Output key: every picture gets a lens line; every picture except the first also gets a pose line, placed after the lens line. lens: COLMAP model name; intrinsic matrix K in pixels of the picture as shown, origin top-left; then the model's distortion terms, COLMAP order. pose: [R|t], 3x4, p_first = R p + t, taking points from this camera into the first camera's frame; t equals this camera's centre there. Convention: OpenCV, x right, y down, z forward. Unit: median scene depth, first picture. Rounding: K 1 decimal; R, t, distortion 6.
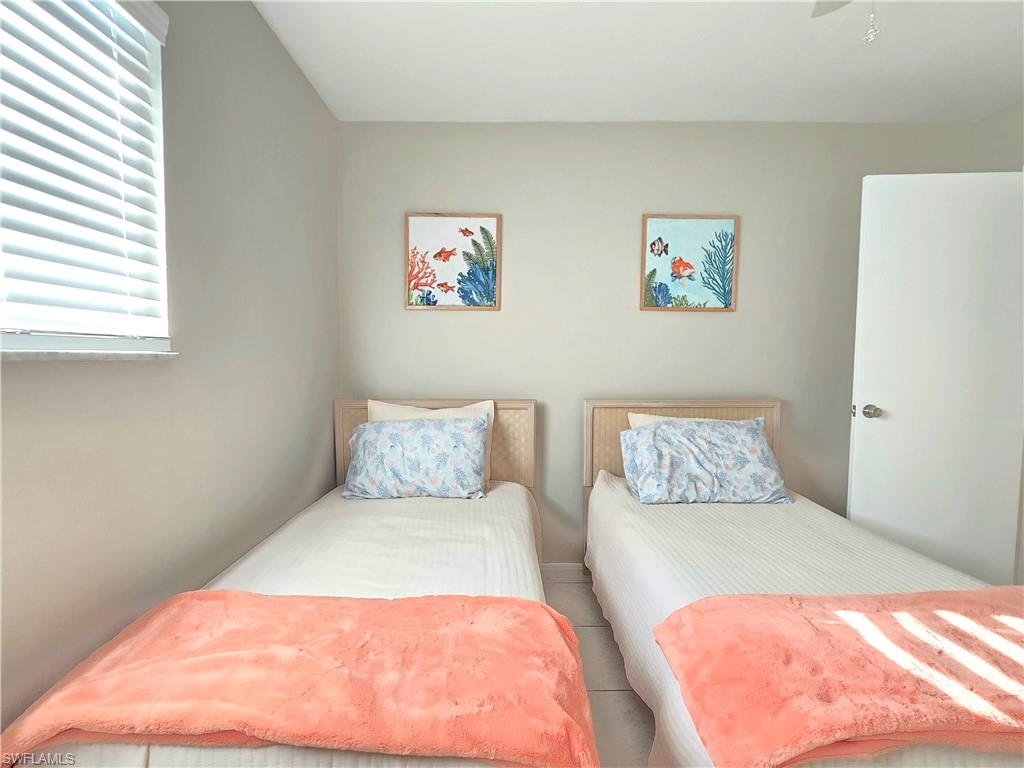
lens RADIAL K [[529.2, 0, 507.7], [0, 529.2, 389.0], [0, 0, 1]] dist [-0.002173, 0.000294]
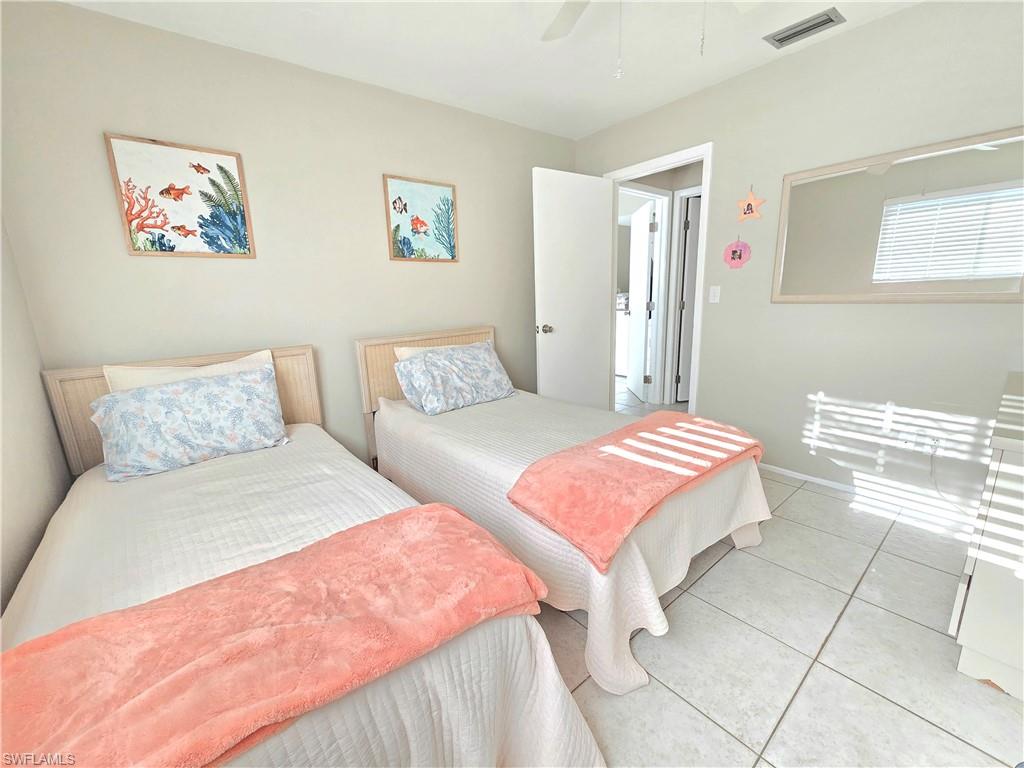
lens RADIAL K [[425.8, 0, 506.2], [0, 425.8, 389.5], [0, 0, 1]] dist [0.001220, 0.000508]
pose [[0.780228, -0.169483, 0.602097, -0.179564], [0.081663, 0.981953, 0.170585, -0.005965], [-0.620142, -0.083926, 0.779987, 0.072818]]
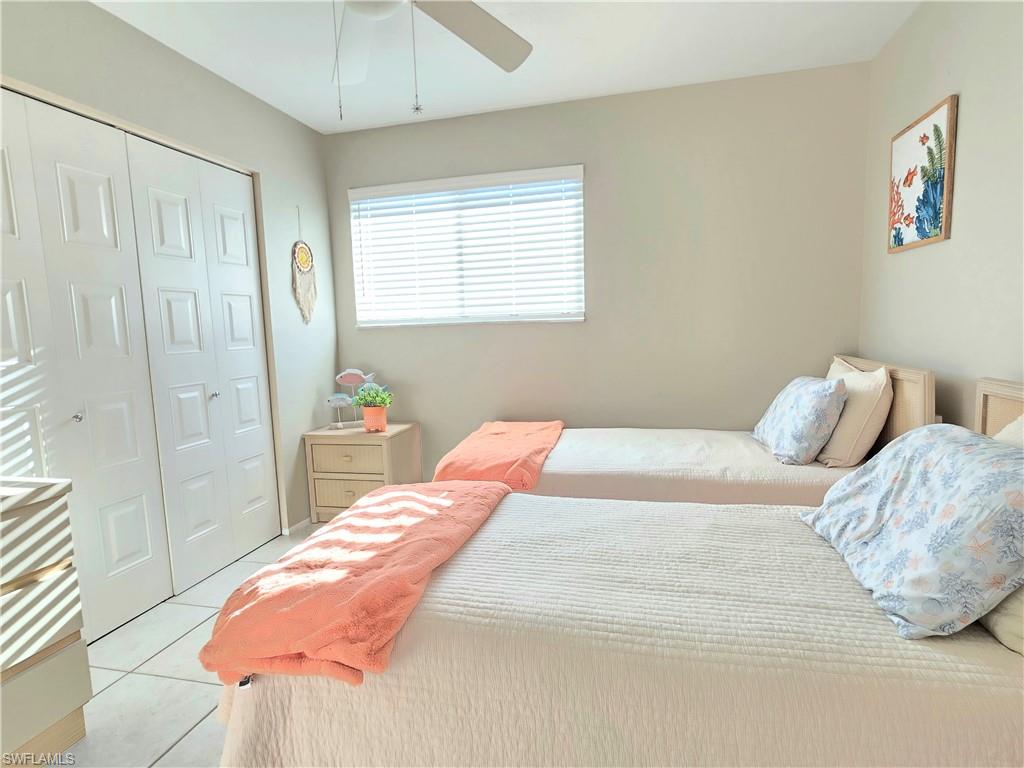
lens RADIAL K [[557.7, 0, 503.1], [0, 557.7, 387.2], [0, 0, 1]] dist [-0.001878, -0.001701]
pose [[-0.255238, 0.109968, -0.960604, 0.893354], [-0.032192, 0.991994, 0.122115, -0.028931], [0.966342, 0.062092, -0.249655, 0.670222]]
